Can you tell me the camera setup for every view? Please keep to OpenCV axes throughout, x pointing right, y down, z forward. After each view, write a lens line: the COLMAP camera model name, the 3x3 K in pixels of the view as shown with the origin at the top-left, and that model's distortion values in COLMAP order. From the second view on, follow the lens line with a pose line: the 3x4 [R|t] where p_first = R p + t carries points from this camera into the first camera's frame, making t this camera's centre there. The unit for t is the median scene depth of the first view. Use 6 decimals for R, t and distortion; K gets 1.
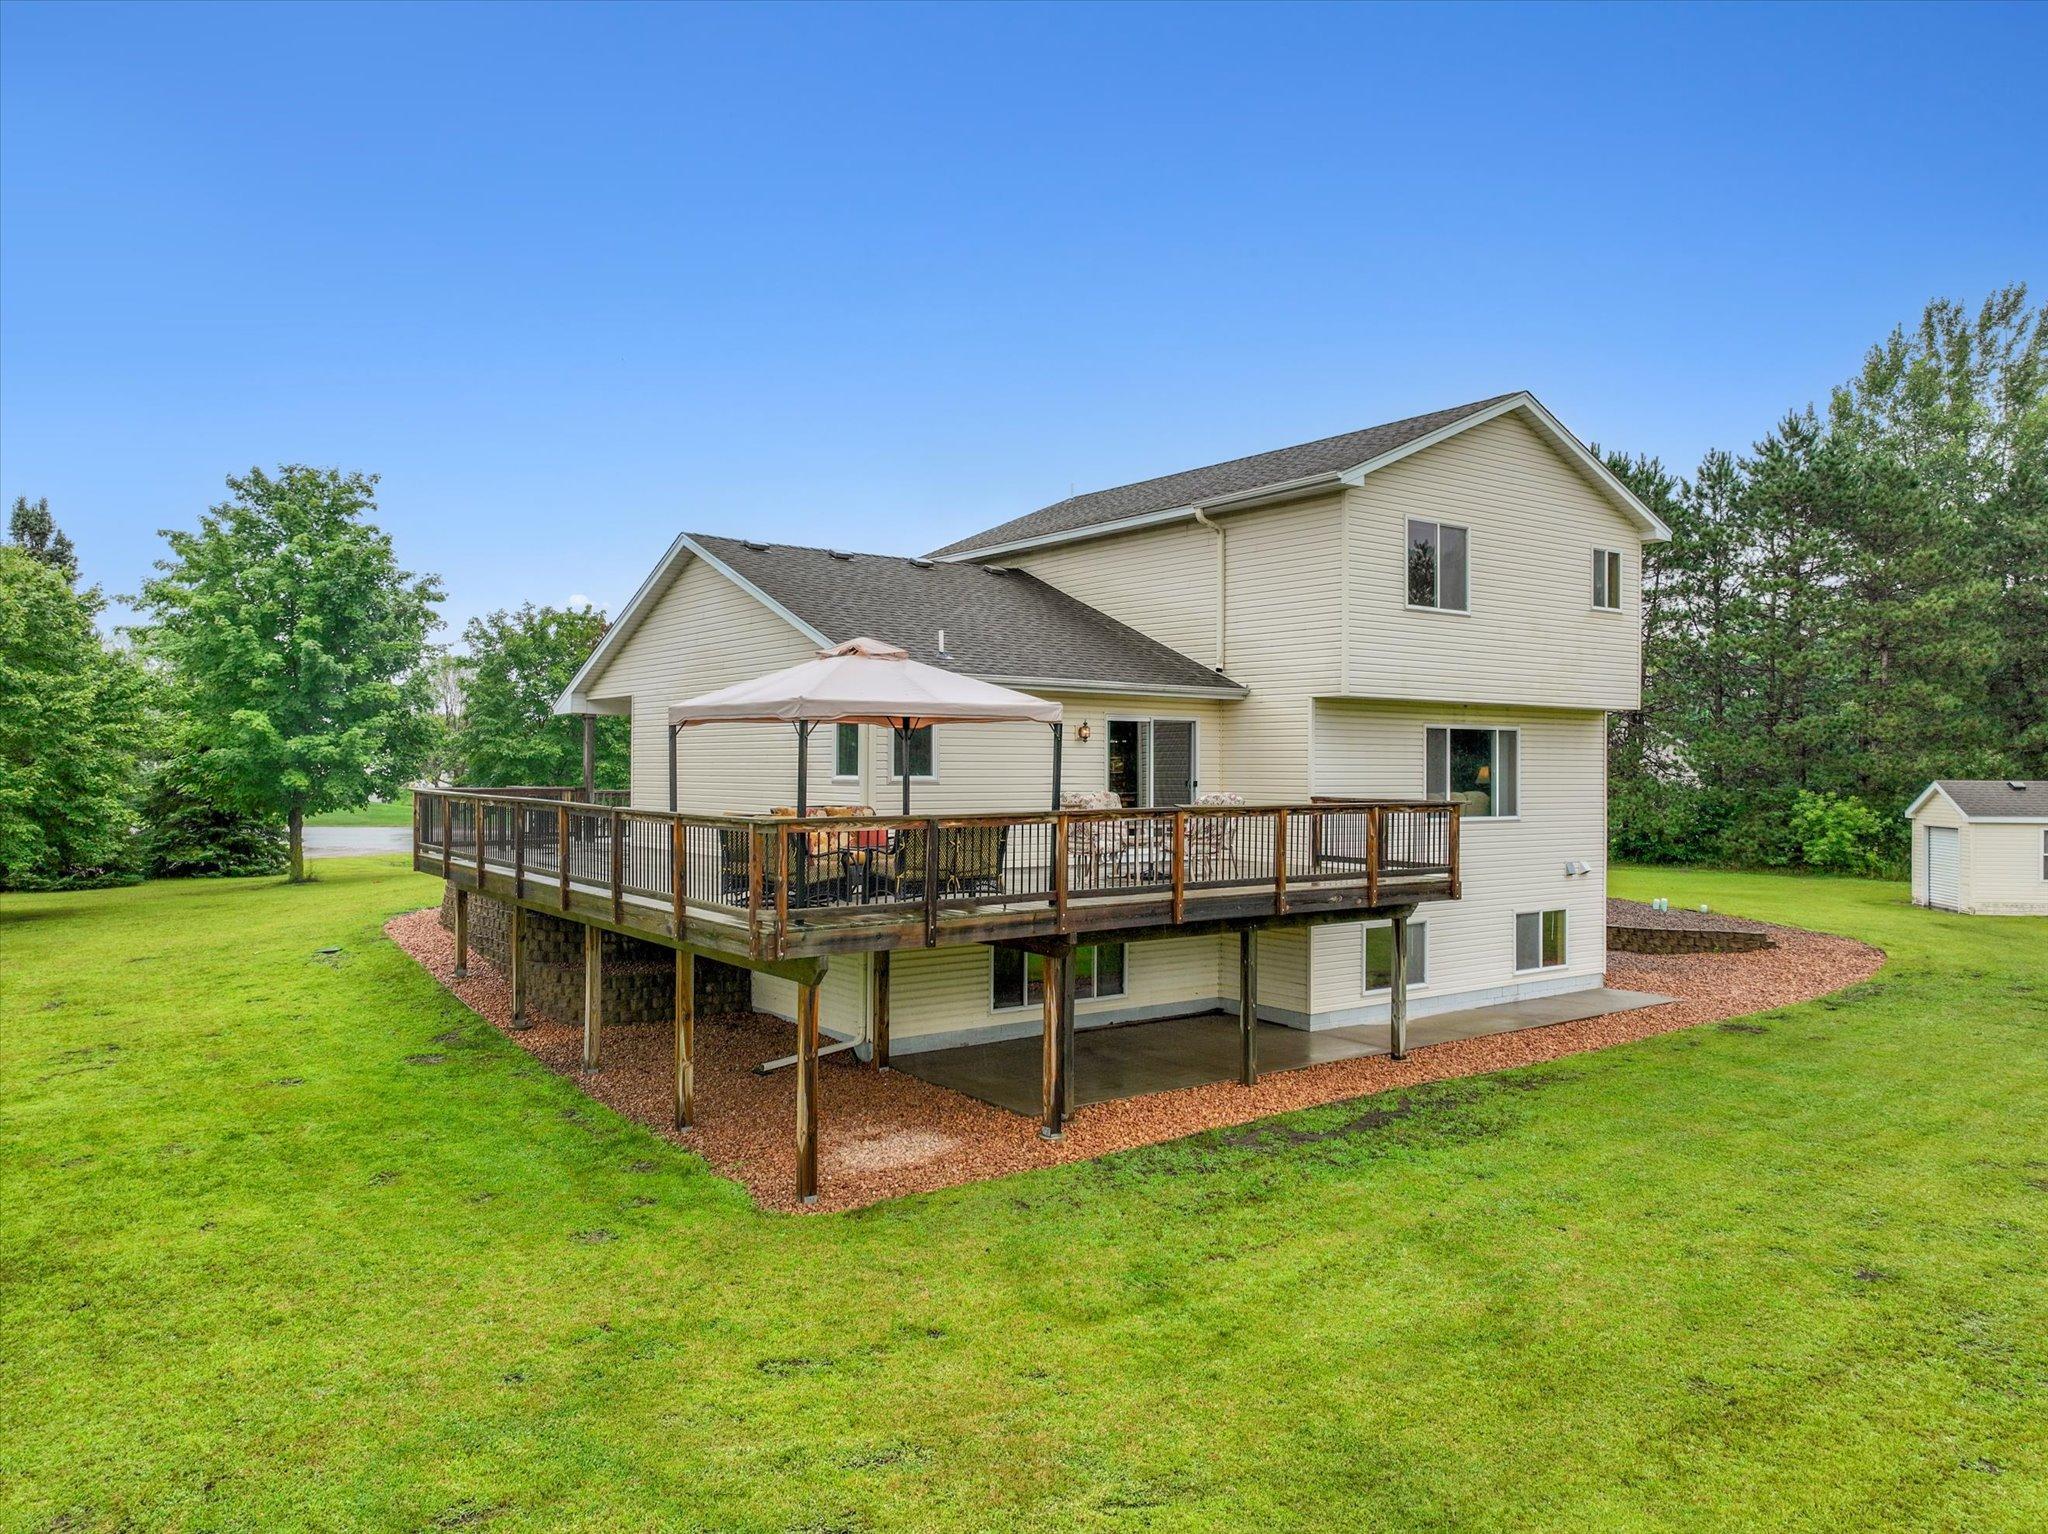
lens RADIAL K [[1450.8, 0, 1022.7], [0, 1450.8, 772.5], [0, 0, 1]] dist [-0.001692, 0.004164]
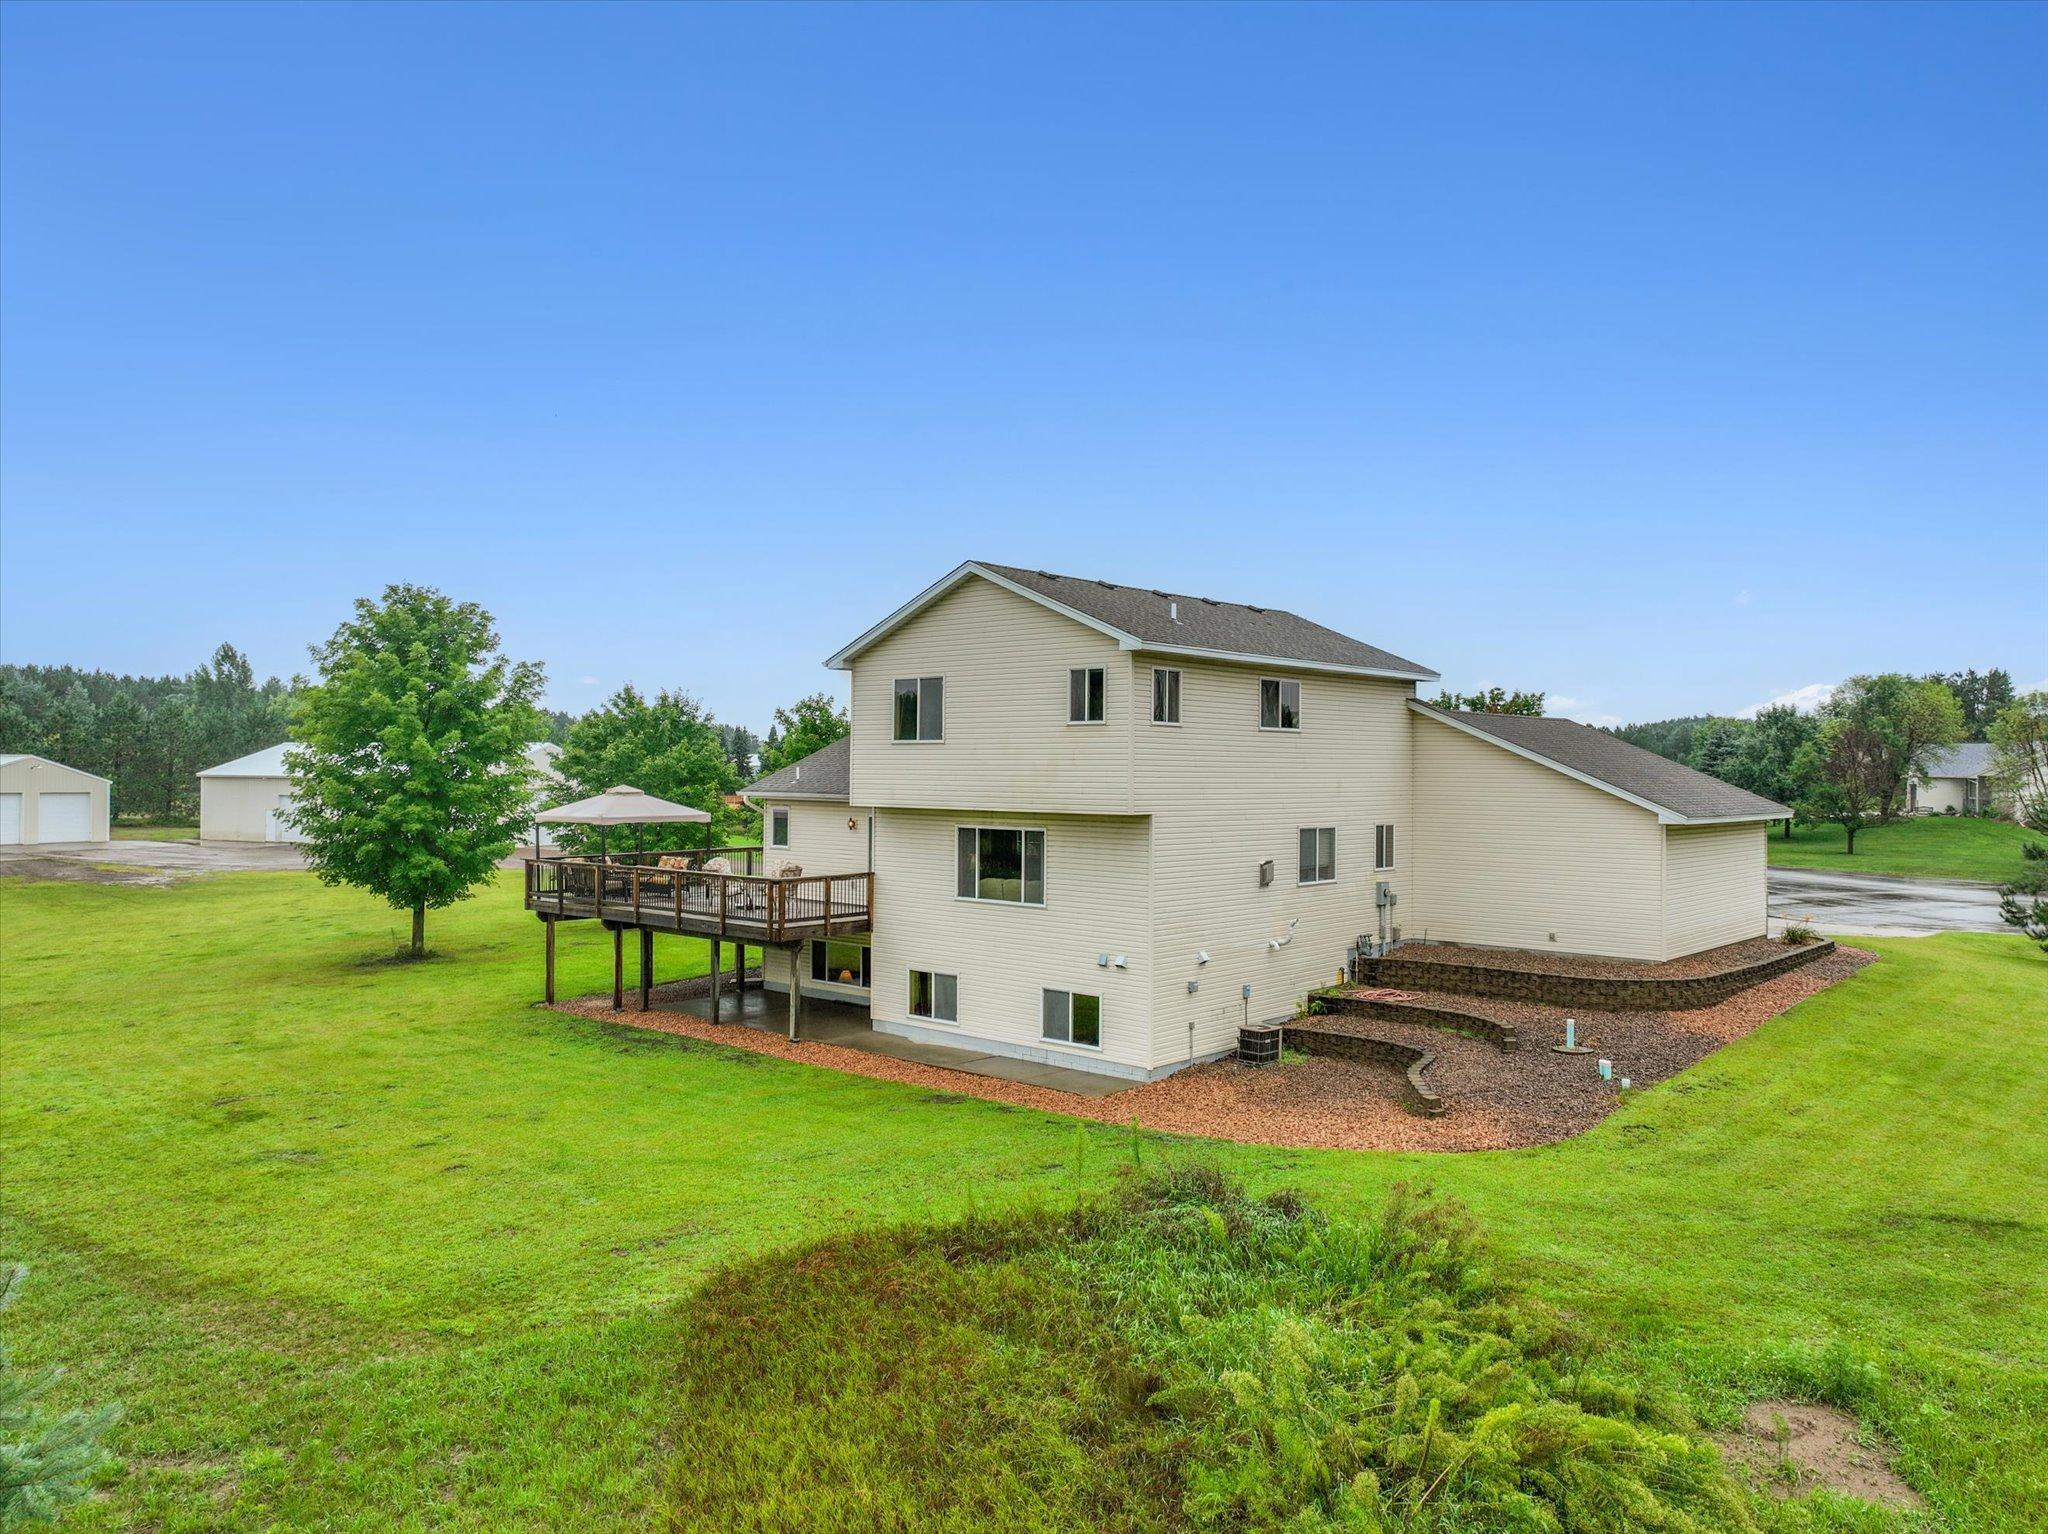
lens RADIAL K [[1450.8, 0, 1022.7], [0, 1450.8, 772.5], [0, 0, 1]] dist [-0.001692, 0.004164]
pose [[0.185863, -0.003681, -0.982569, 1.495597], [-0.014512, 0.999874, -0.006491, -0.068924], [0.982469, 0.015465, 0.185786, 0.768461]]
